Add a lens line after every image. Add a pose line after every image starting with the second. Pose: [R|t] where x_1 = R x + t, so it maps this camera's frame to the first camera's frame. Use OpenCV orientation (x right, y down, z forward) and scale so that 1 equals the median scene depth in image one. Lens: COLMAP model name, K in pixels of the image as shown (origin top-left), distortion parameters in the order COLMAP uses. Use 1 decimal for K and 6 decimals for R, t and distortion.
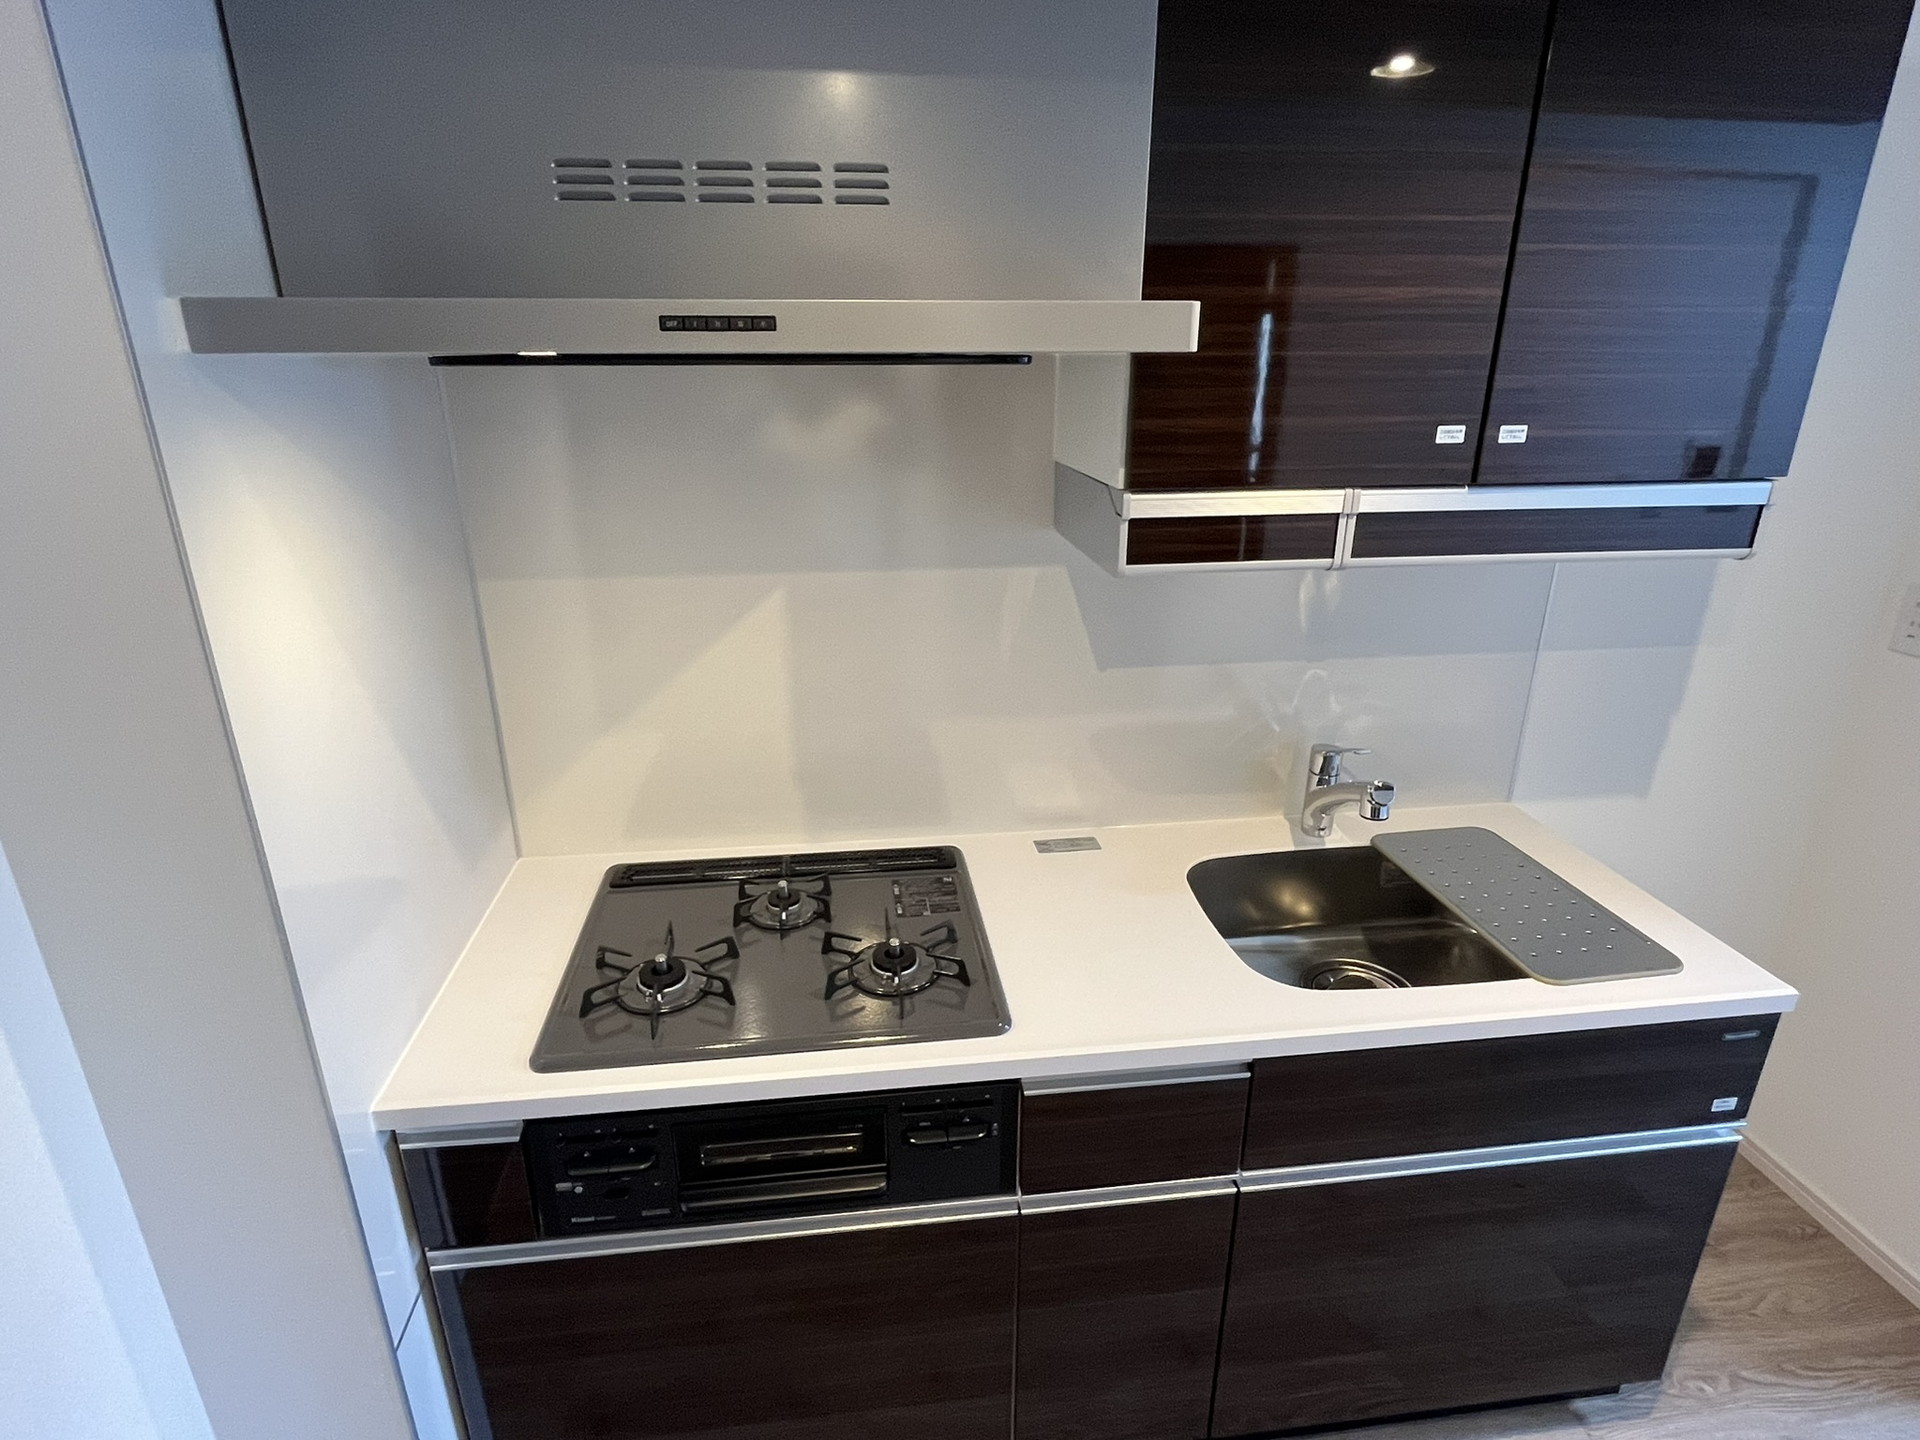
lens RADIAL K [[1005.9, 0, 956.3], [0, 1005.9, 718.1], [0, 0, 1]] dist [0.004213, 0.001482]
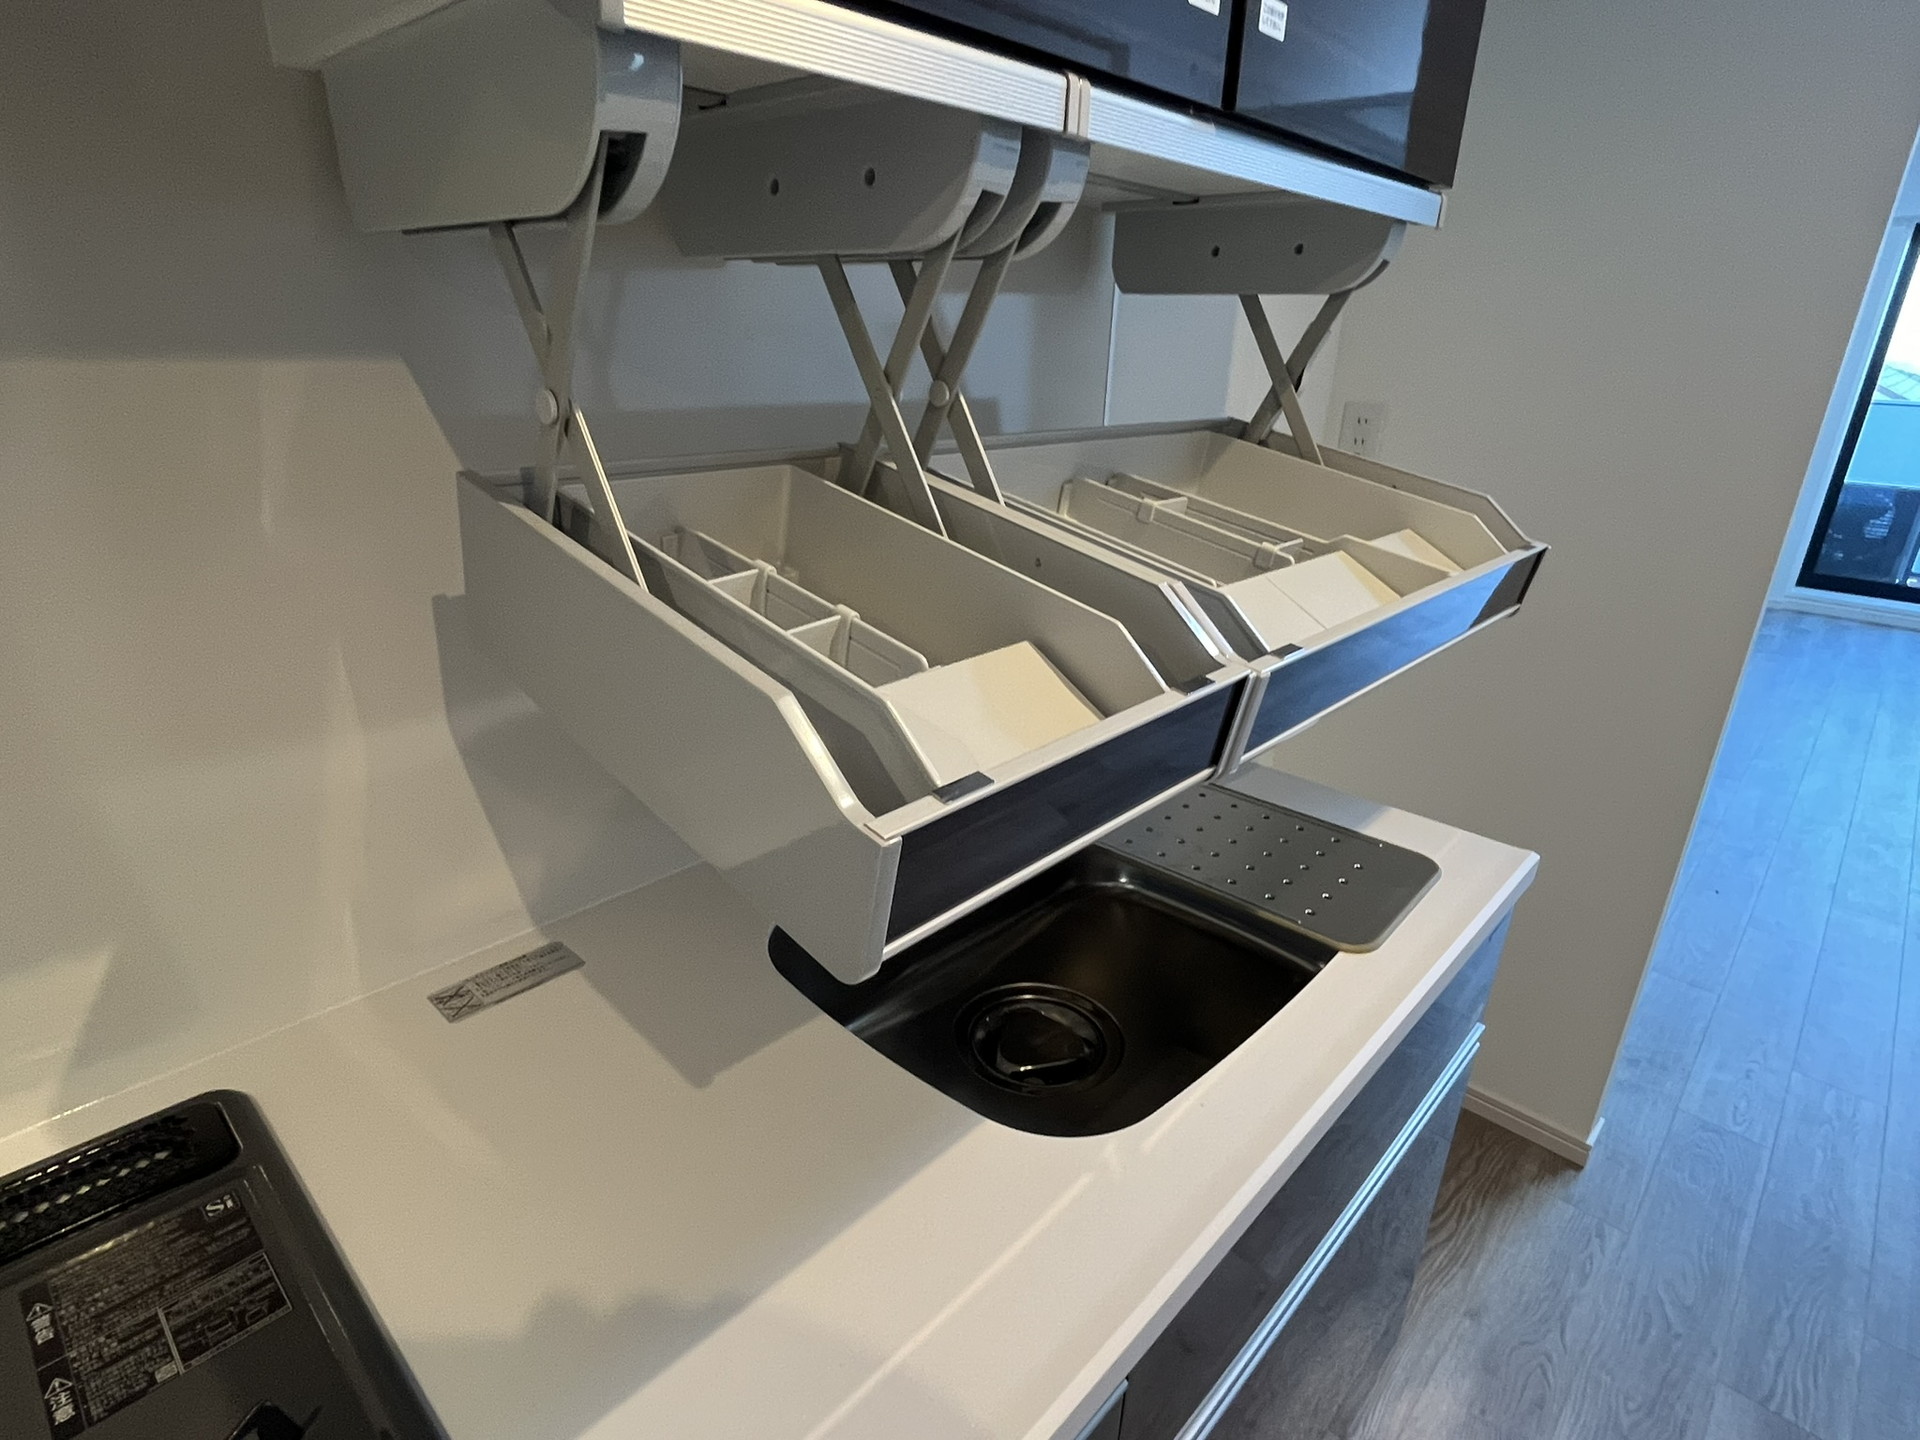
lens RADIAL K [[1005.9, 0, 955.5], [0, 1005.9, 718.6], [0, 0, 1]] dist [0.004213, 0.001482]
pose [[0.775500, -0.209188, 0.595684, 0.017365], [0.191668, 0.976990, 0.093566, 0.000721], [-0.601550, 0.041614, 0.797750, 0.527613]]
